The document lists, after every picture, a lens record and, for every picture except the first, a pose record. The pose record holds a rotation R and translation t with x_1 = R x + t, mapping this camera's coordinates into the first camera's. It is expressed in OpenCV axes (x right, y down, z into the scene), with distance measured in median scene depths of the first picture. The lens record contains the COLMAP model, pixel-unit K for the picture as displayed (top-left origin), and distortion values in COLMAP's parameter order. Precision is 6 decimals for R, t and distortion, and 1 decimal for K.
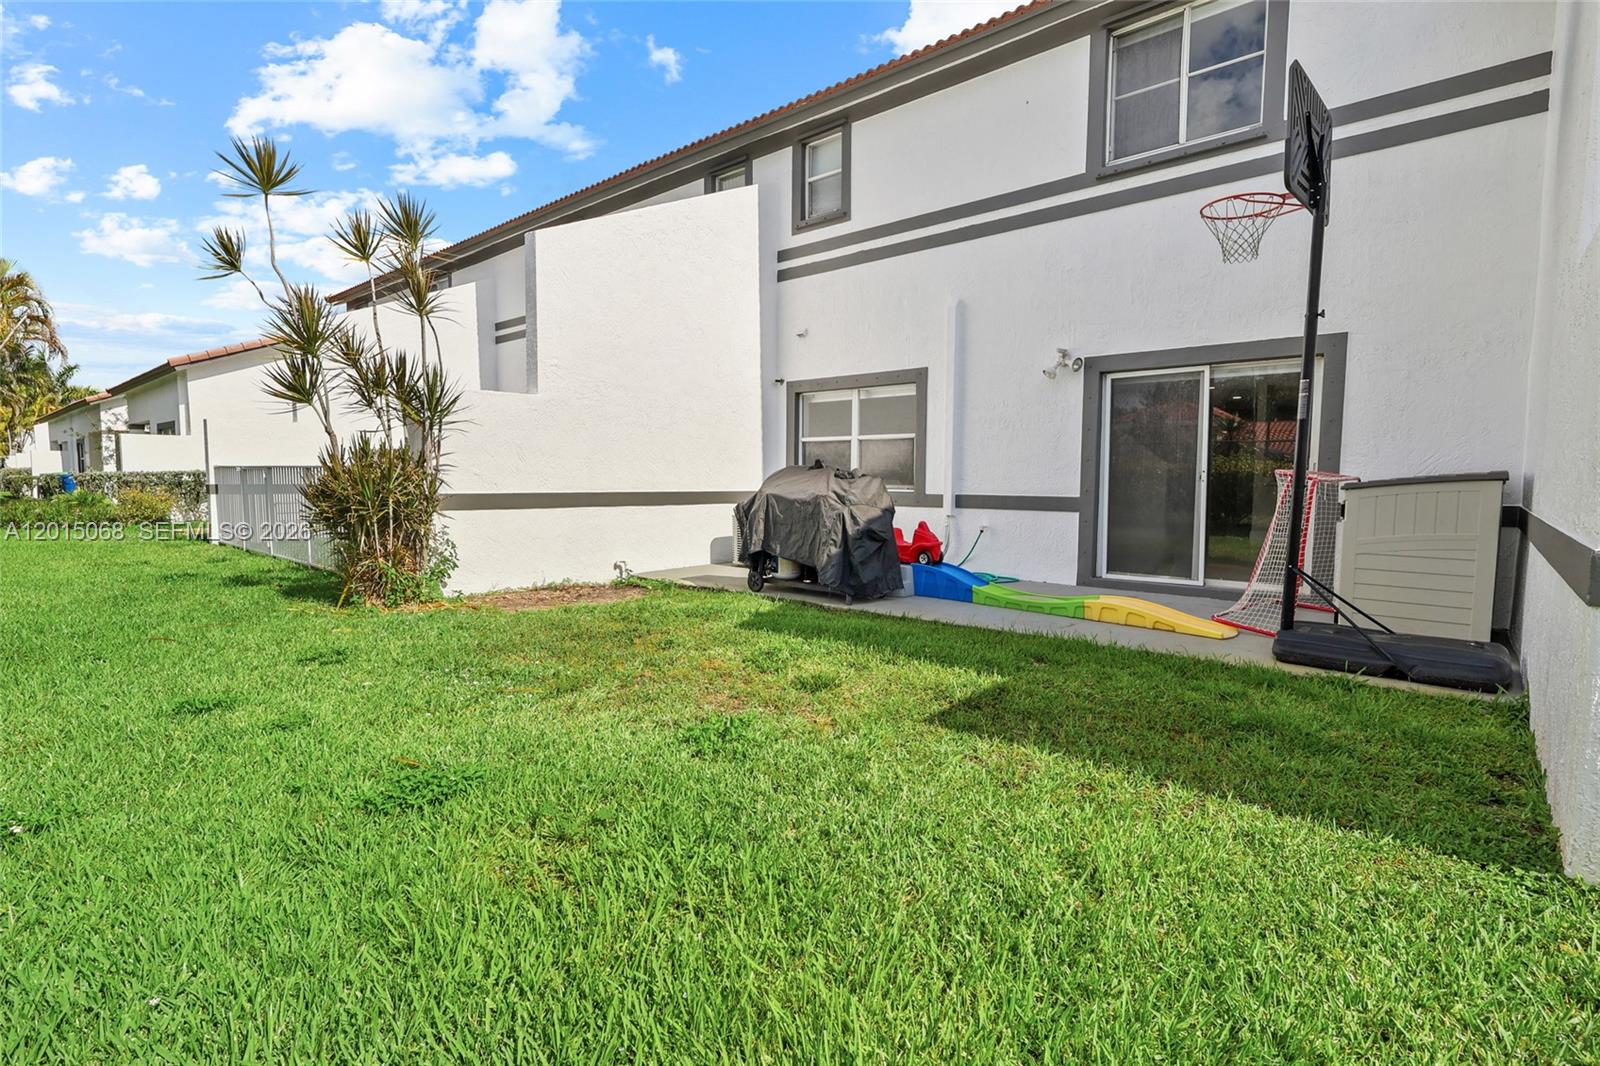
lens RADIAL K [[759.6, 0, 779.7], [0, 759.6, 528.9], [0, 0, 1]] dist [-0.003652, 0.001796]
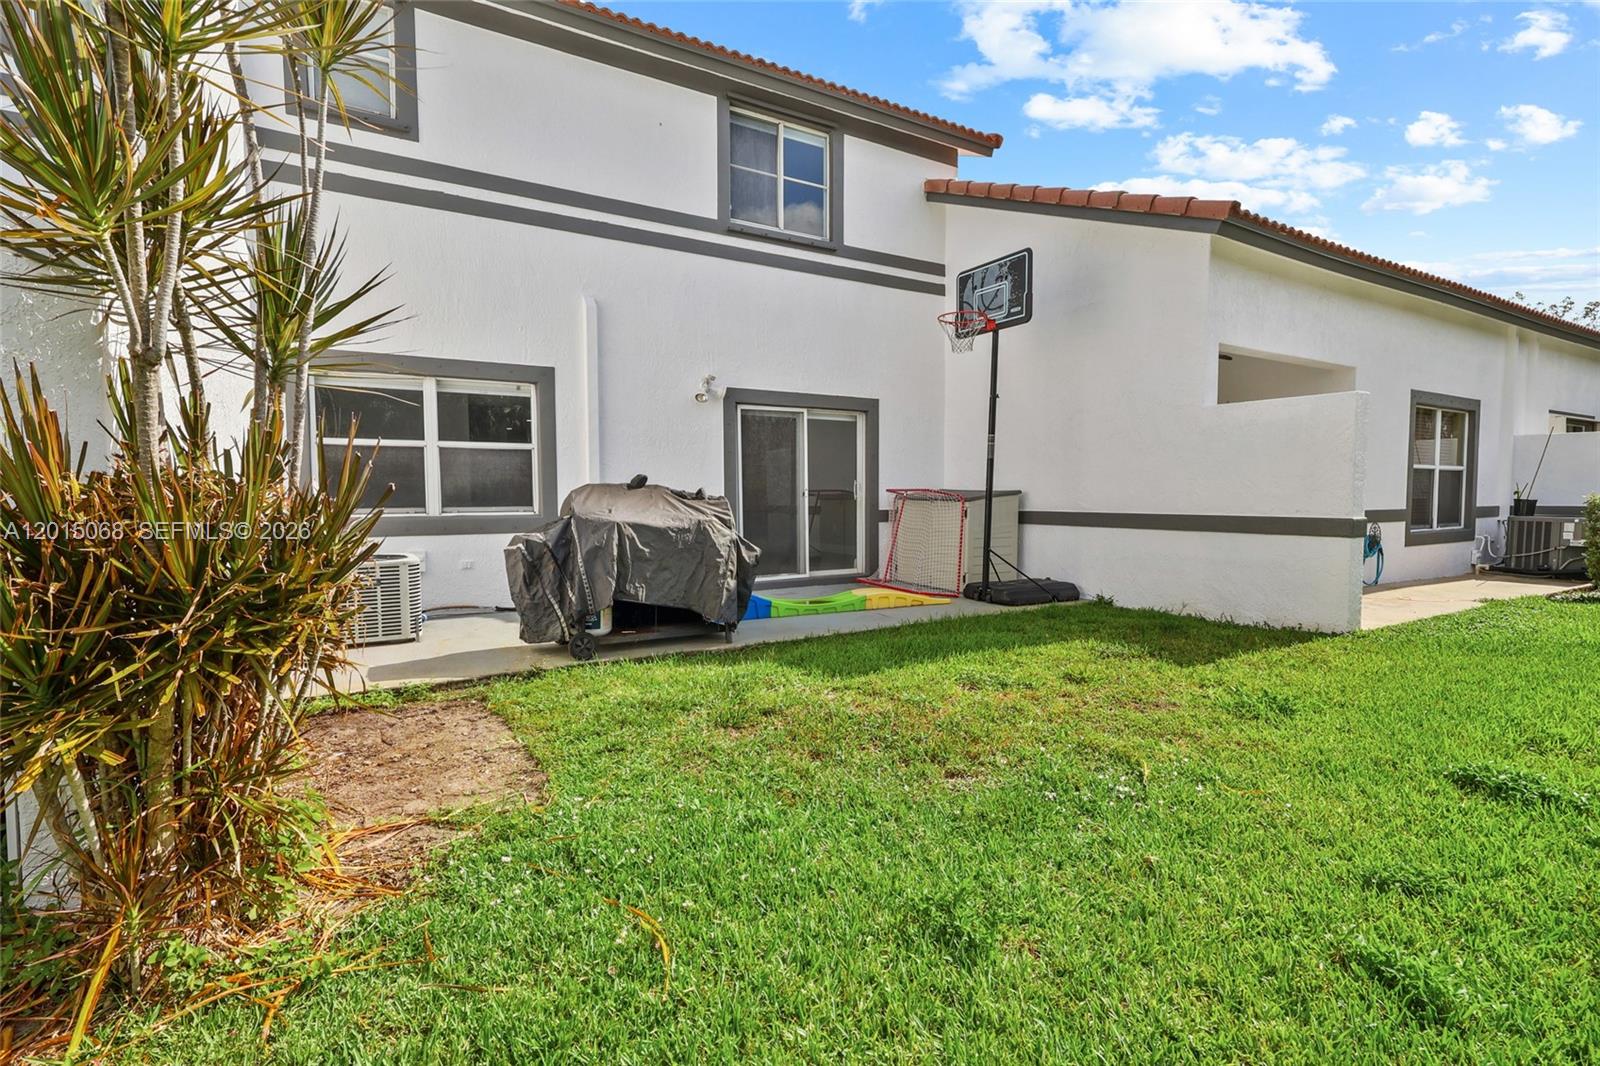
lens RADIAL K [[759.6, 0, 792.9], [0, 759.6, 529.6], [0, 0, 1]] dist [-0.003652, 0.001796]
pose [[0.291841, -0.054584, 0.954908, -0.643791], [0.070252, 0.996897, 0.035514, -0.050905], [-0.953883, 0.056719, 0.294770, 0.592624]]
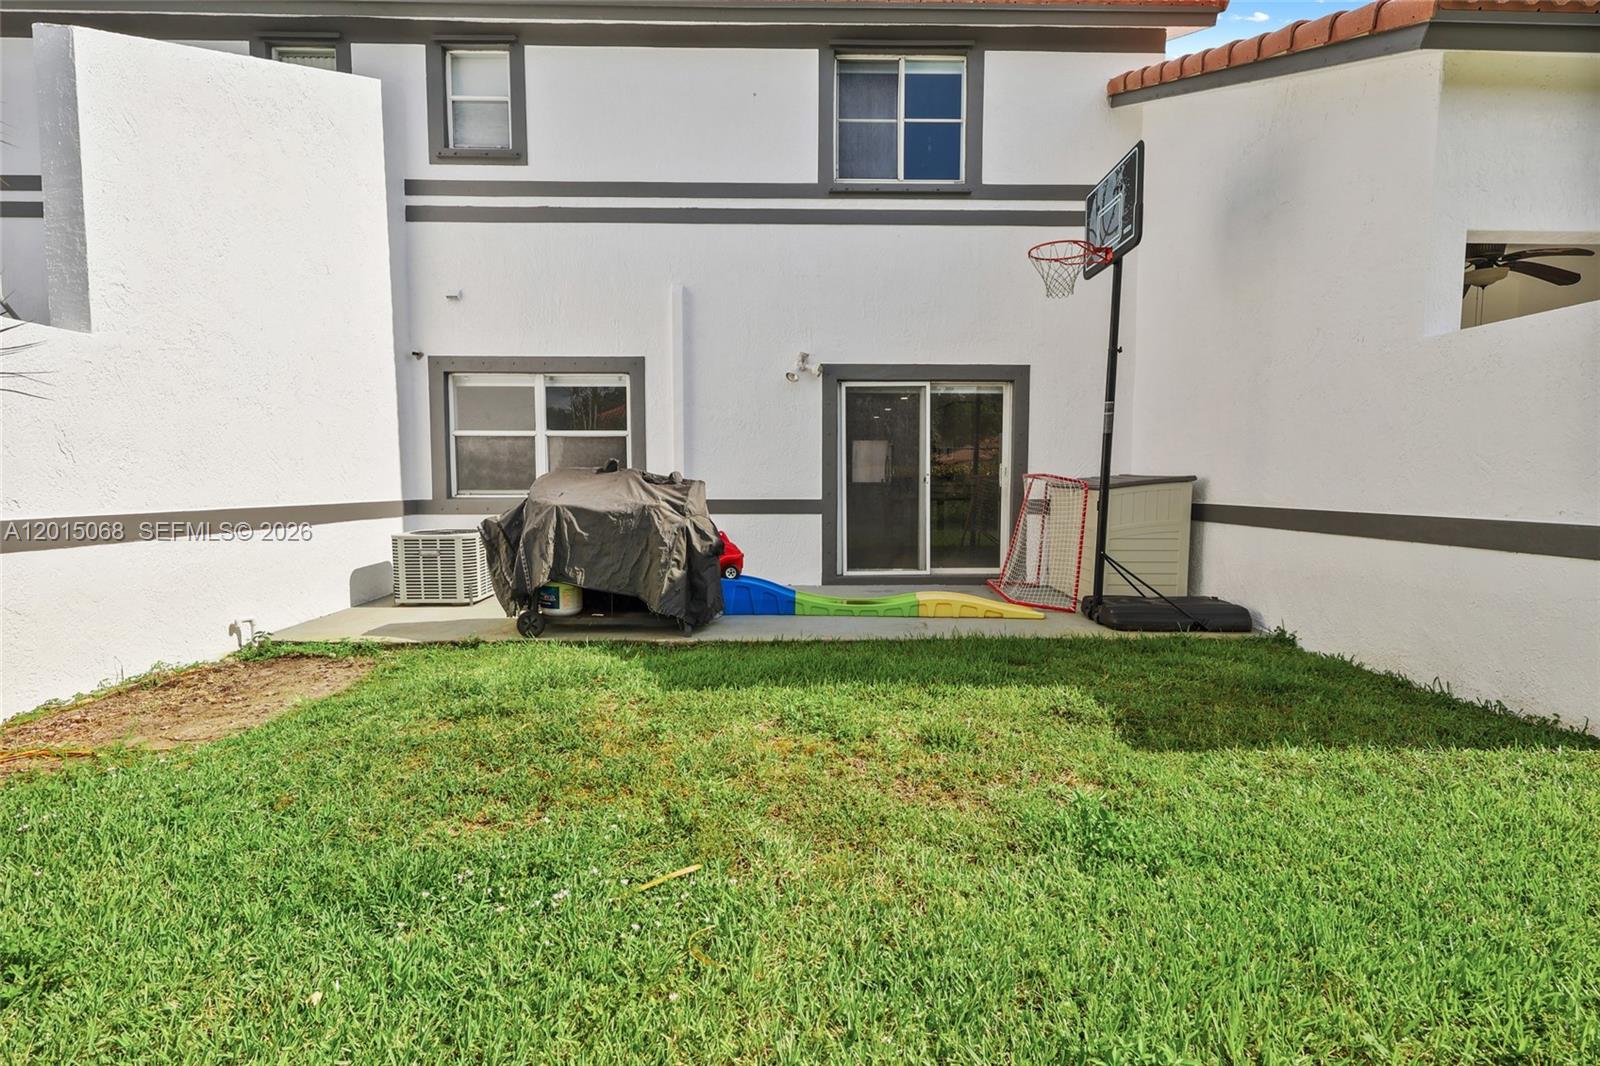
lens RADIAL K [[759.6, 0, 789.0], [0, 759.6, 526.5], [0, 0, 1]] dist [-0.003652, 0.001796]
pose [[0.735137, -0.048835, 0.676157, -0.341206], [0.050522, 0.998575, 0.017192, -0.025567], [-0.676033, 0.021522, 0.736557, 0.279636]]
